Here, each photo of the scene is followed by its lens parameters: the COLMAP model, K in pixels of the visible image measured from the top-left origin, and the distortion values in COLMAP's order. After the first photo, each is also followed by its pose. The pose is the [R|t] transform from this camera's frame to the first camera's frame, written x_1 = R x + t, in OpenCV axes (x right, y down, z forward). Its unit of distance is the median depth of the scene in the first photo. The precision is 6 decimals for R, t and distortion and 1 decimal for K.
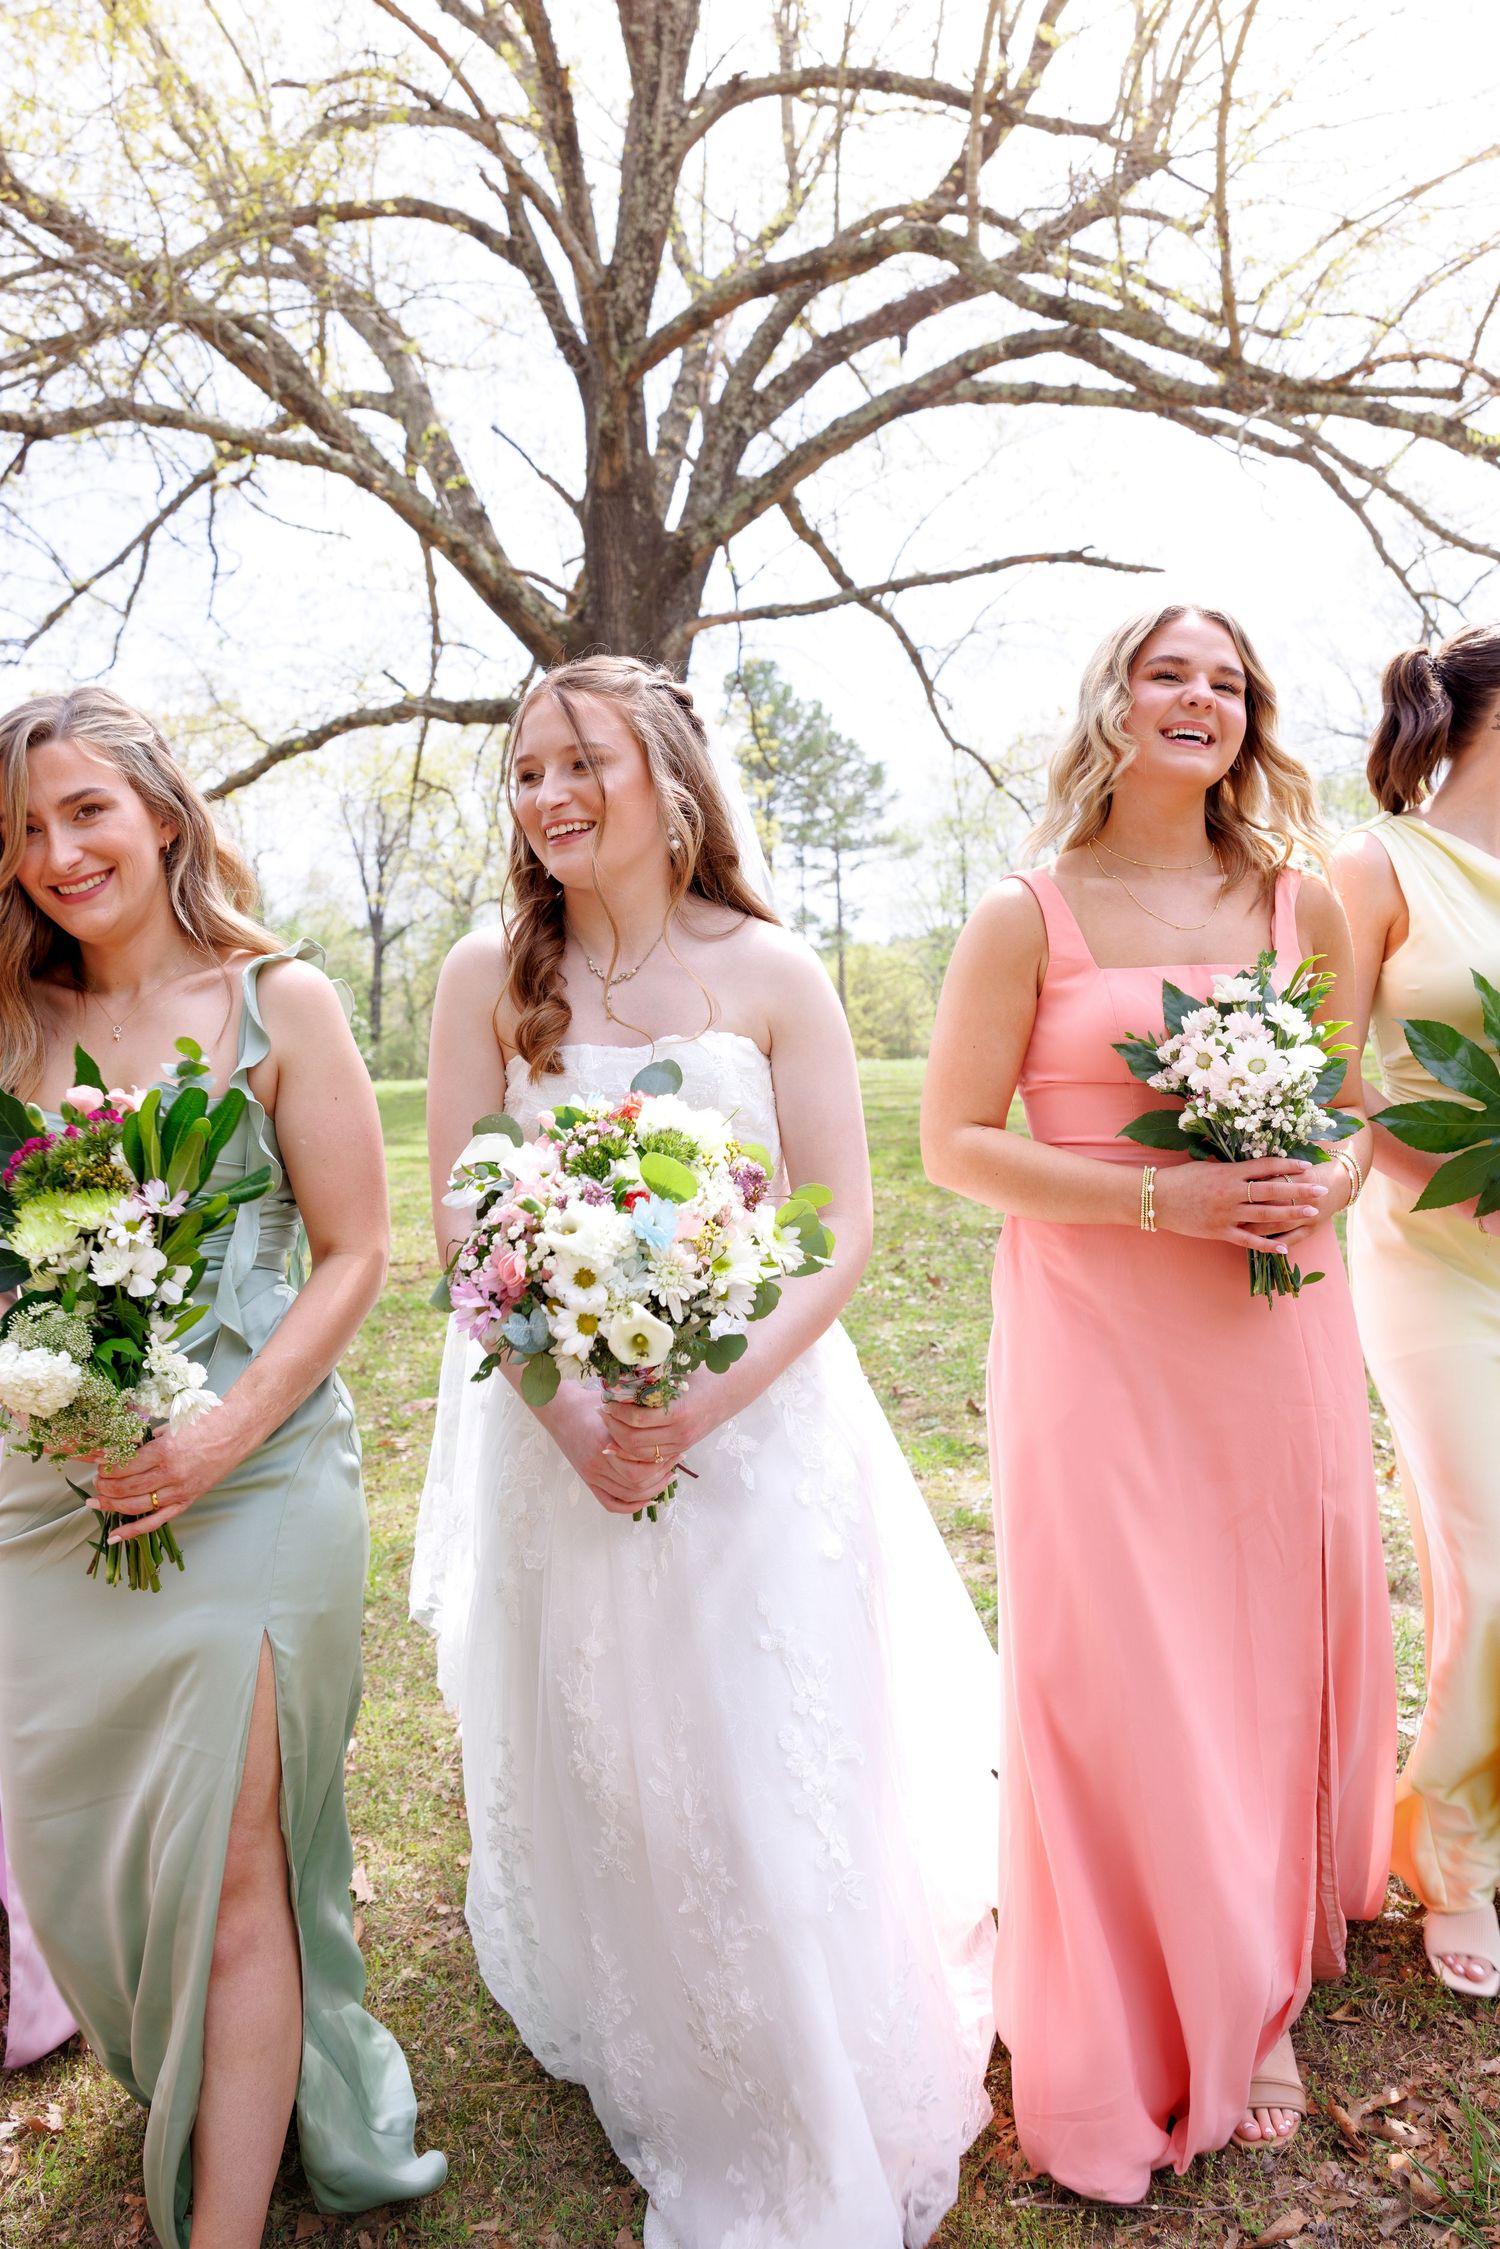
lens RADIAL K [[1752.8, 0, 742.9], [0, 1752.8, 1118.1], [0, 0, 1]] dist [-0.006228, -0.000724]
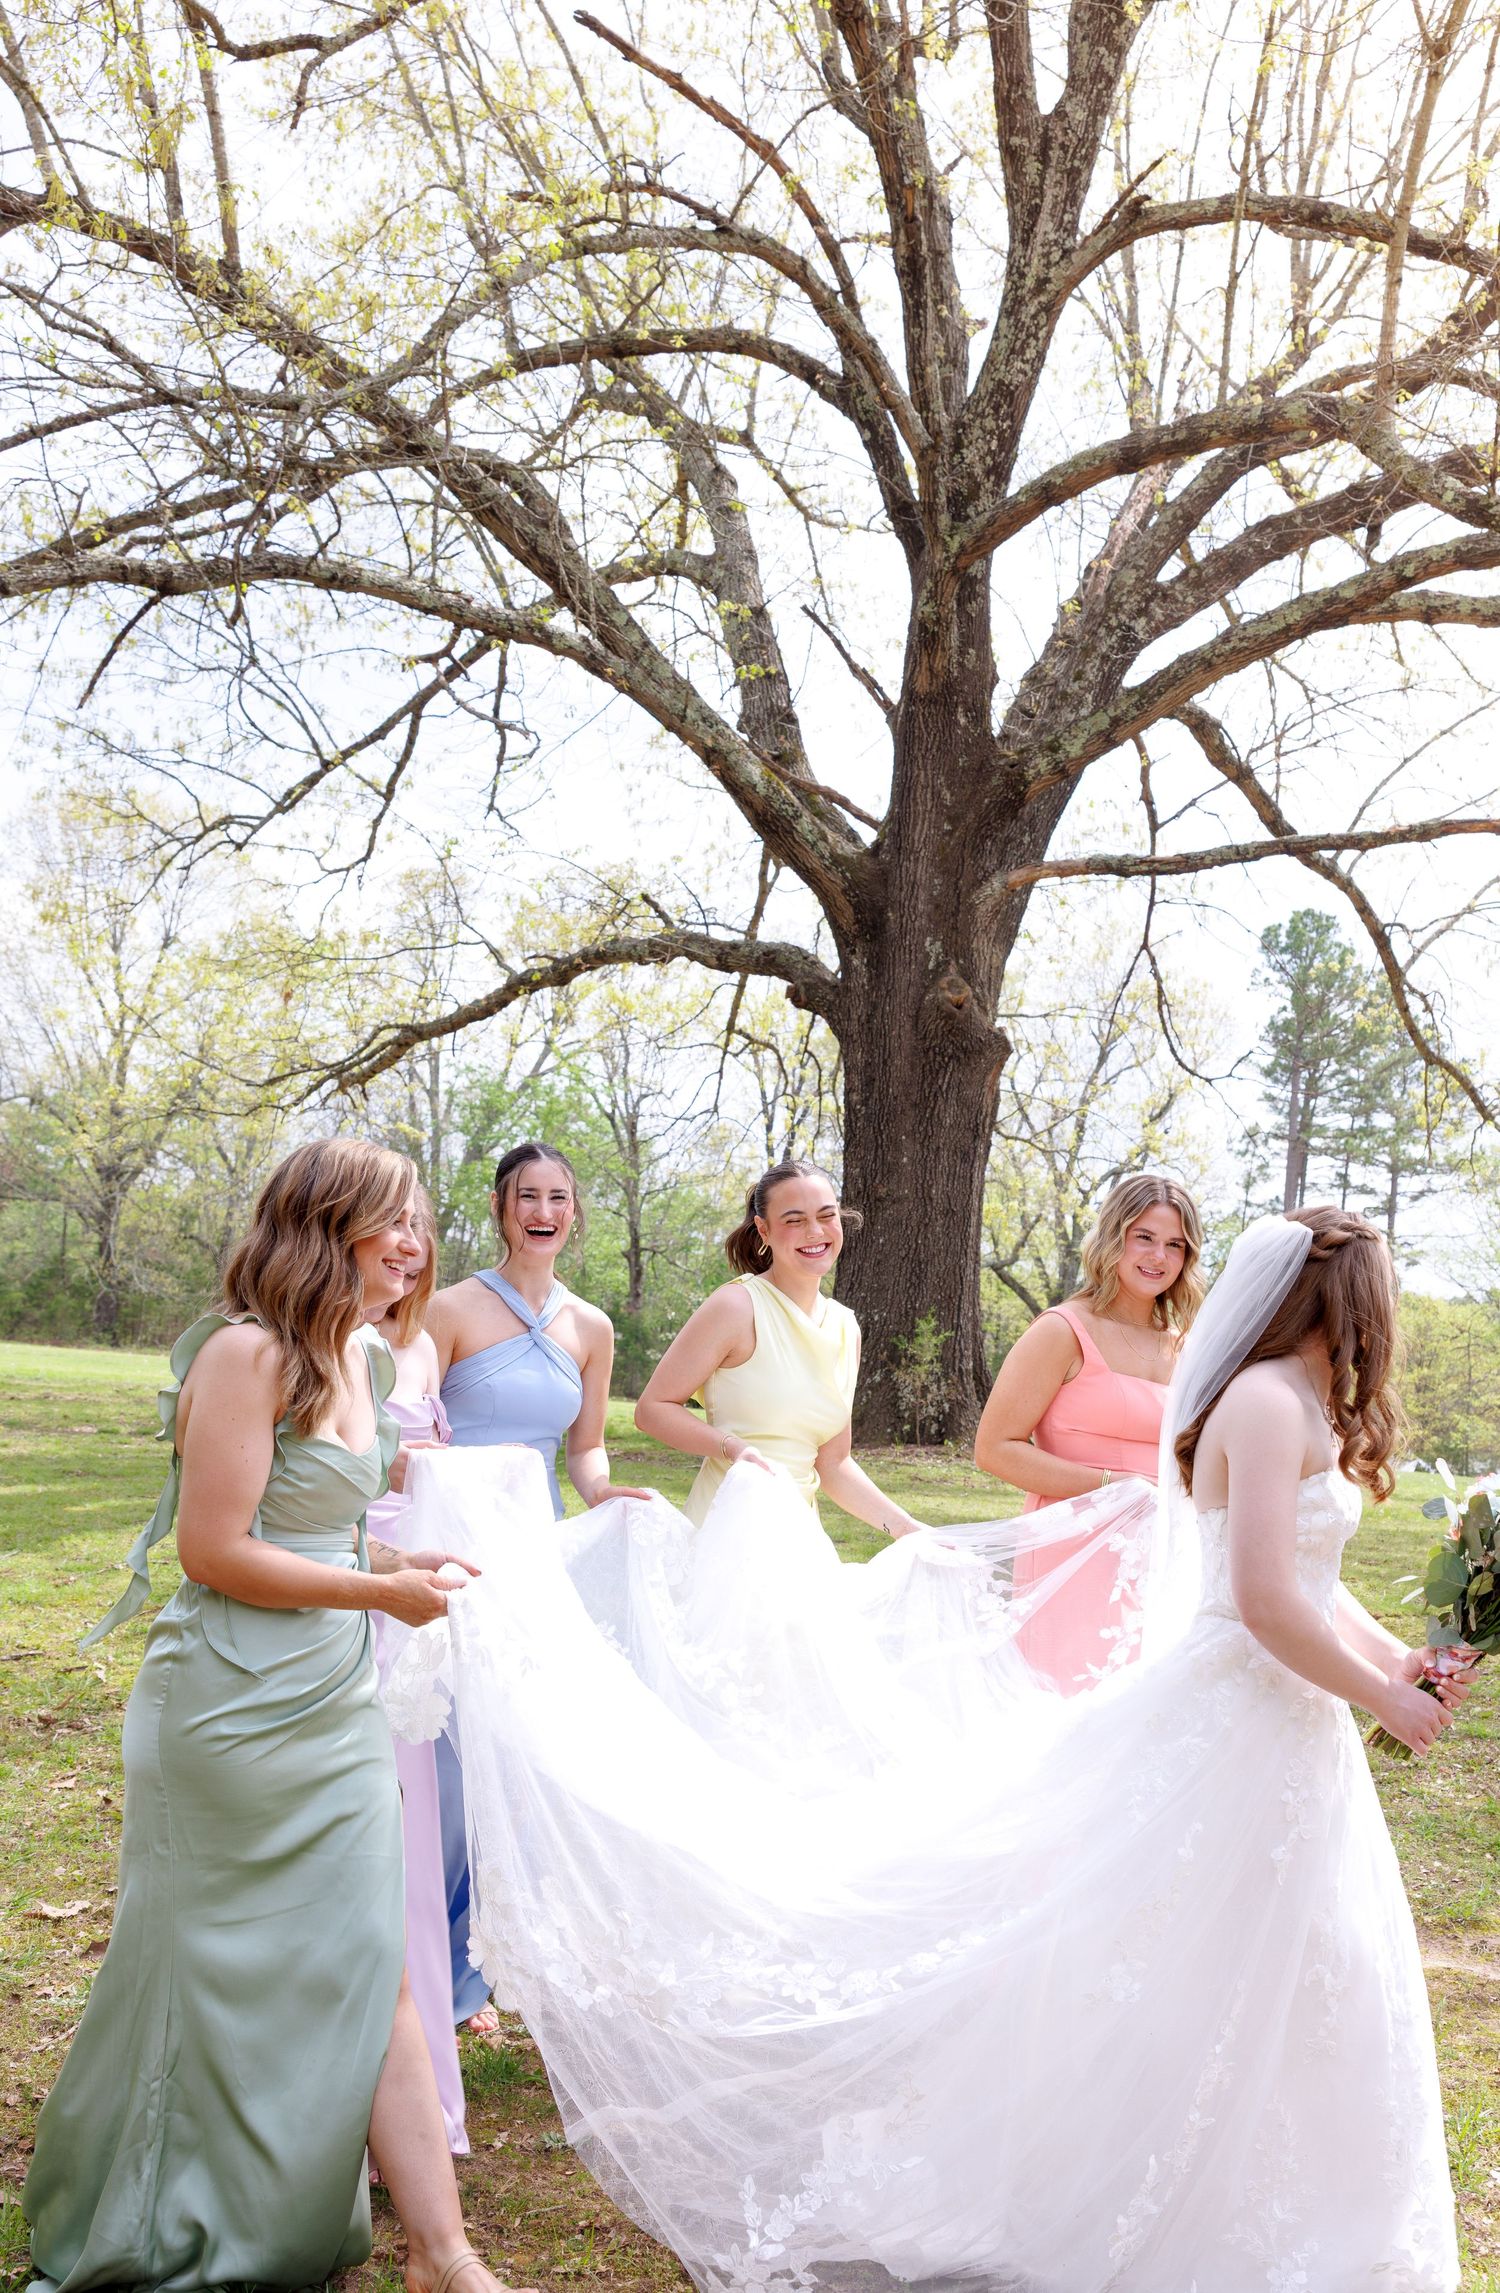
lens RADIAL K [[2322.7, 0, 862.9], [0, 2322.7, 1228.9], [0, 0, 1]] dist [-0.027447, 0.006918]
pose [[0.976223, 0.112877, -0.185059, 0.111955], [-0.132406, 0.986460, -0.096779, -0.022302], [0.171629, 0.118981, 0.977950, 0.017651]]
